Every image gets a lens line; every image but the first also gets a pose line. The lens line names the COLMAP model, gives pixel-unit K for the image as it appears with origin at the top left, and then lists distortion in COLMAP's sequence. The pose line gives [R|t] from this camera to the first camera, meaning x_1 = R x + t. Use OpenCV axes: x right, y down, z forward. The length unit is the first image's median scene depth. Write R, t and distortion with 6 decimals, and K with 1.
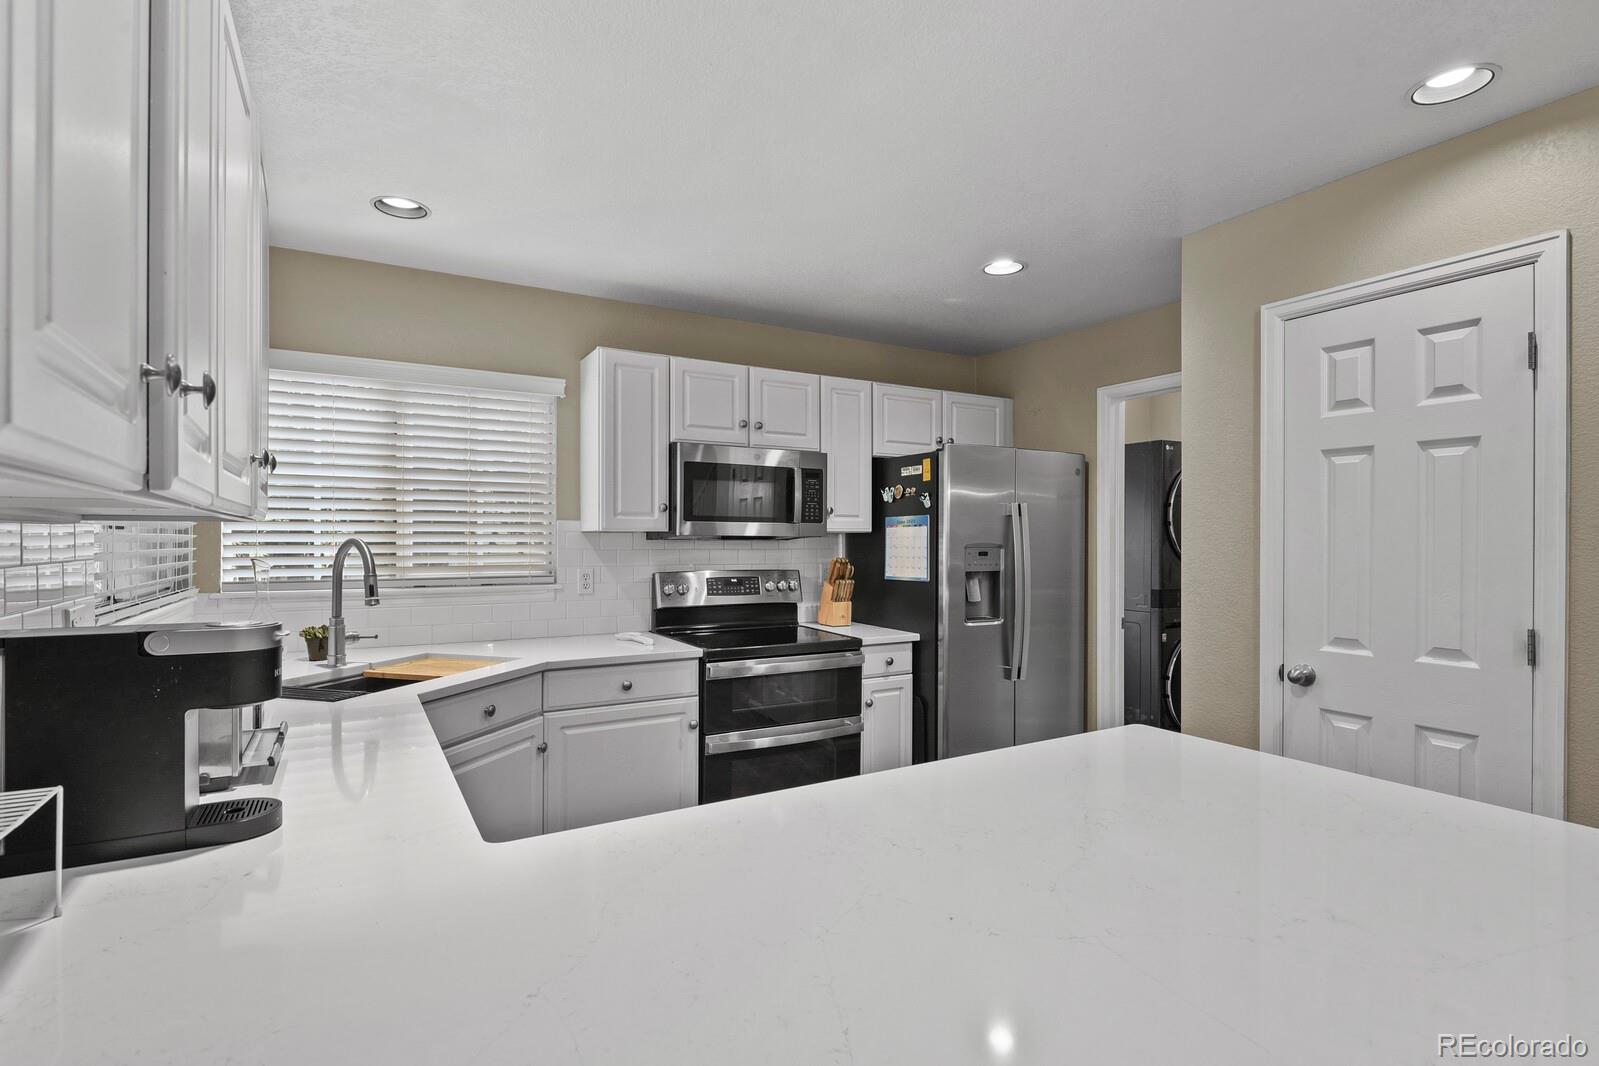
lens RADIAL K [[772.8, 0, 801.3], [0, 772.8, 545.0], [0, 0, 1]] dist [0.005176, -0.006115]
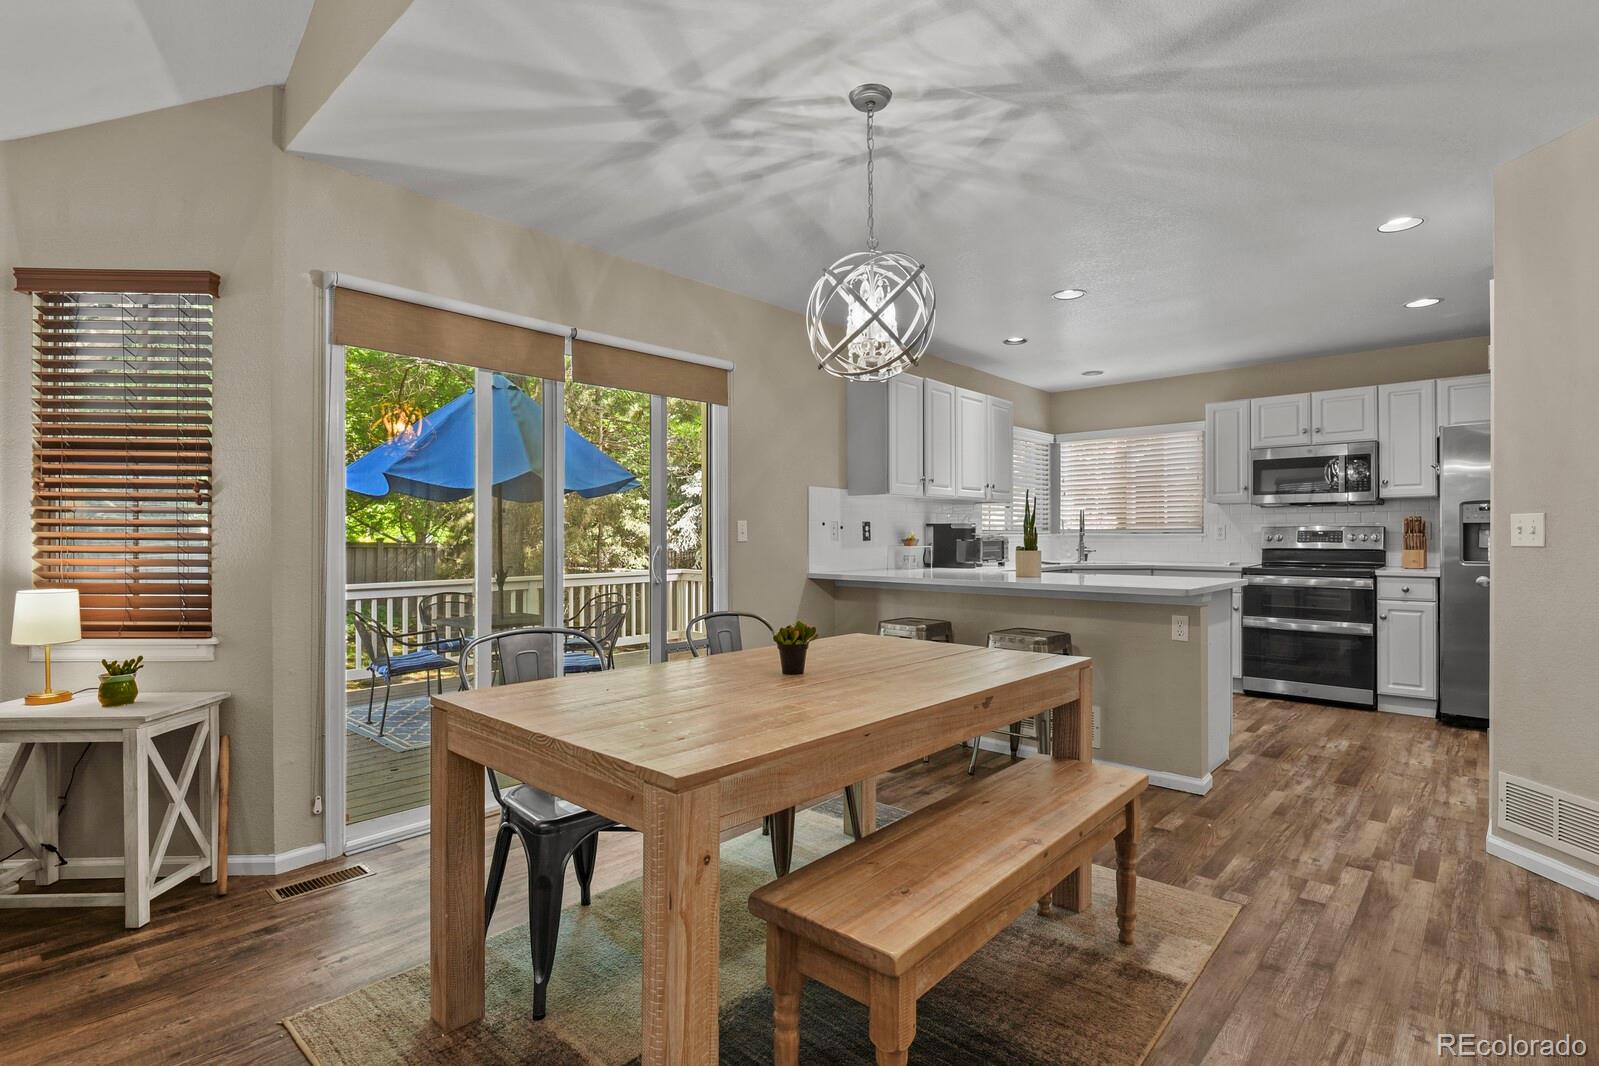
lens RADIAL K [[772.8, 0, 803.8], [0, 772.8, 536.1], [0, 0, 1]] dist [0.005176, -0.006115]
pose [[0.308163, -0.002635, -0.951330, 1.101300], [-0.004202, 0.999983, -0.004131, 0.066586], [0.951324, 0.005271, 0.308147, -0.444400]]
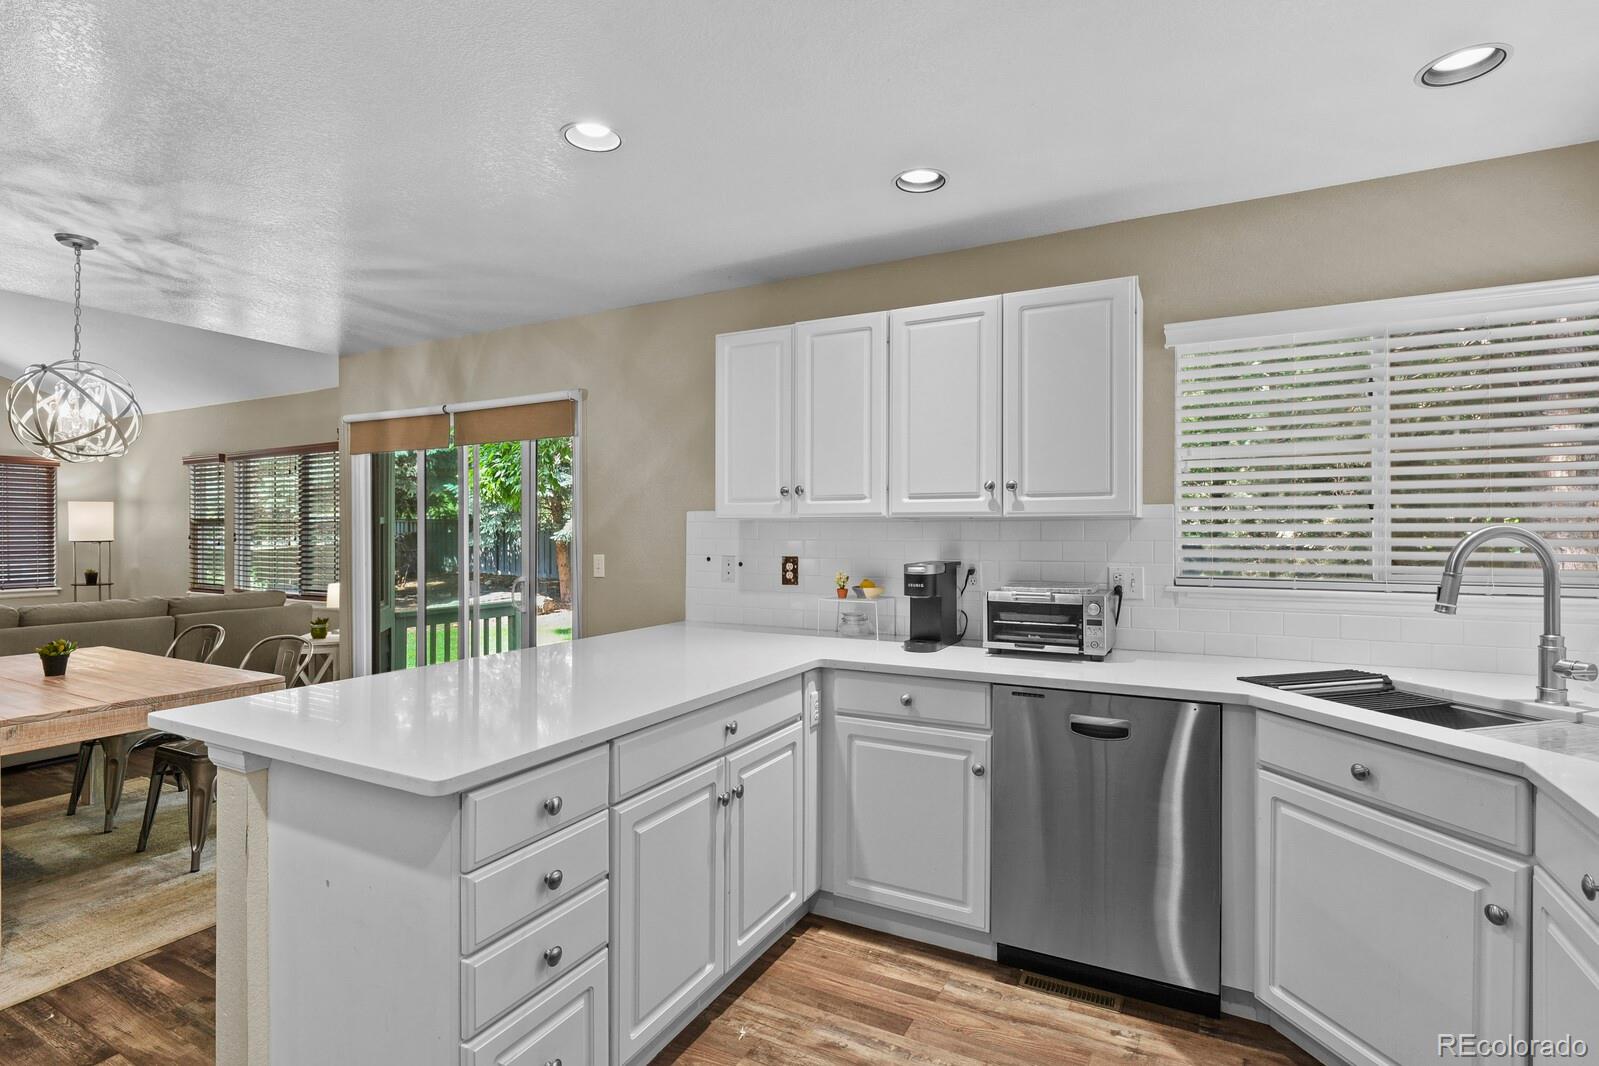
lens RADIAL K [[772.8, 0, 797.7], [0, 772.8, 536.5], [0, 0, 1]] dist [0.005176, -0.006115]
pose [[-0.847647, -0.001690, -0.530558, 0.280294], [-0.007373, 0.999936, 0.008595, 0.000157], [0.530509, 0.011197, -0.847605, 0.932019]]
